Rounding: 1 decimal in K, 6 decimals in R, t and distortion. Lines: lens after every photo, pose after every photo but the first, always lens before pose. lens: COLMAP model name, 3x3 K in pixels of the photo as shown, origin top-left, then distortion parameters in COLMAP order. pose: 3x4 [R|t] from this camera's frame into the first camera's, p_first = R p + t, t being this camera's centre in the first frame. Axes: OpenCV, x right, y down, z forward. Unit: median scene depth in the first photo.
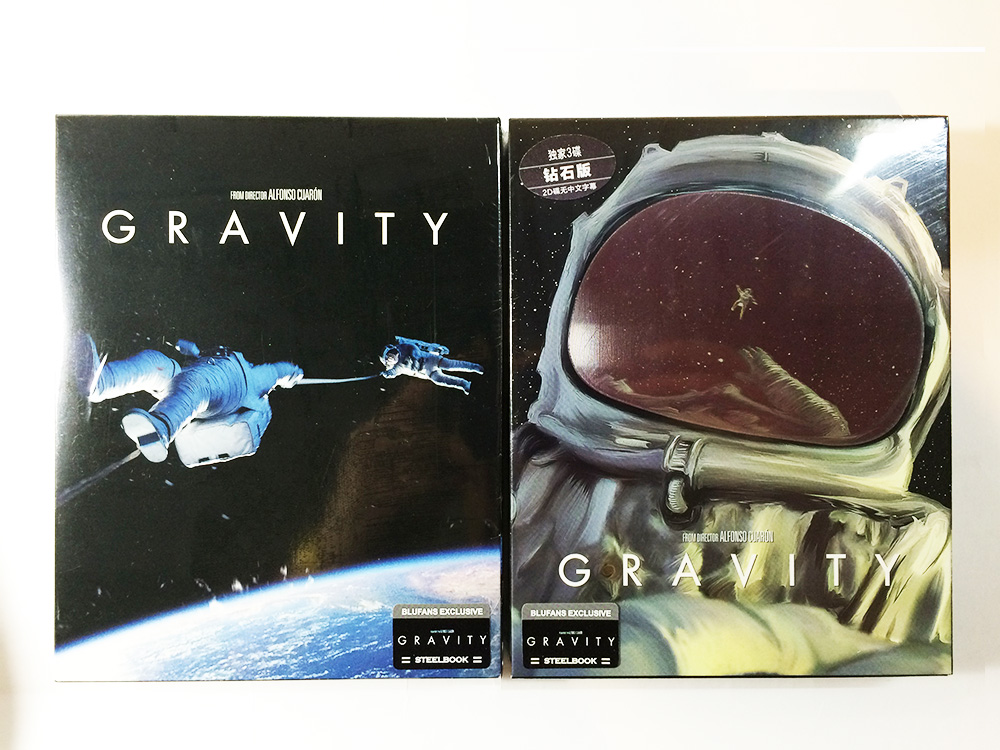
lens RADIAL K [[842.9, 0, 500.0], [0, 842.9, 375.0], [0, 0, 1]] dist [0.083061, -0.131984]
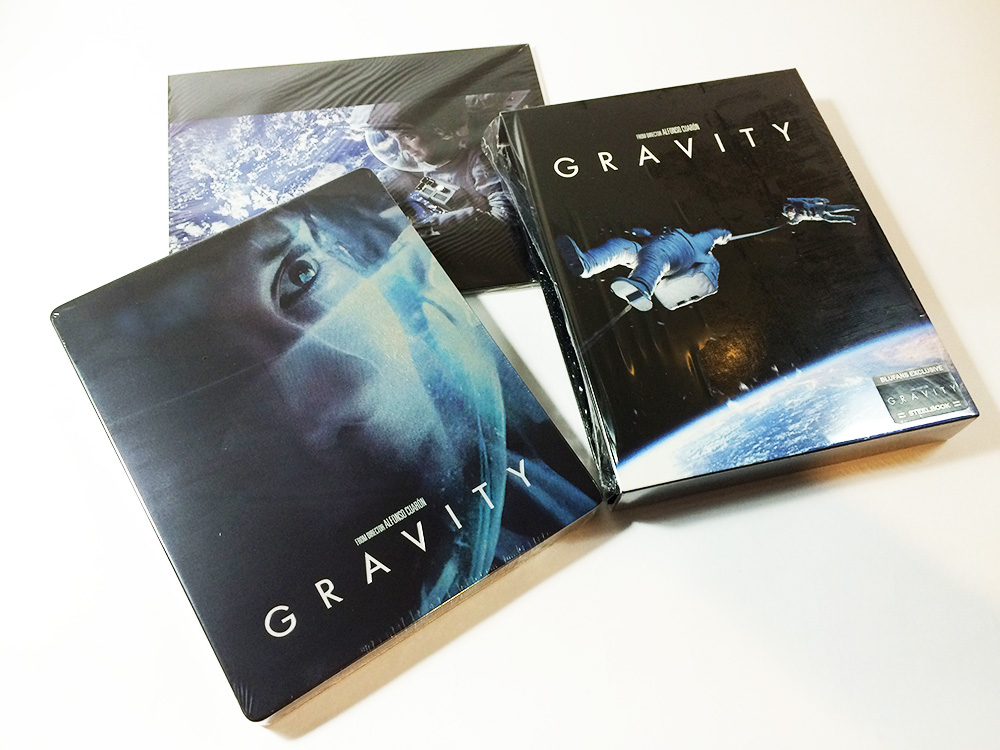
lens RADIAL K [[842.9, 0, 500.0], [0, 842.9, 375.0], [0, 0, 1]] dist [0.083061, -0.131984]
pose [[0.971241, -0.193675, 0.138498, -0.795567], [0.234462, 0.879248, -0.414669, 0.641606], [-0.041463, 0.435216, 0.899371, -0.052959]]
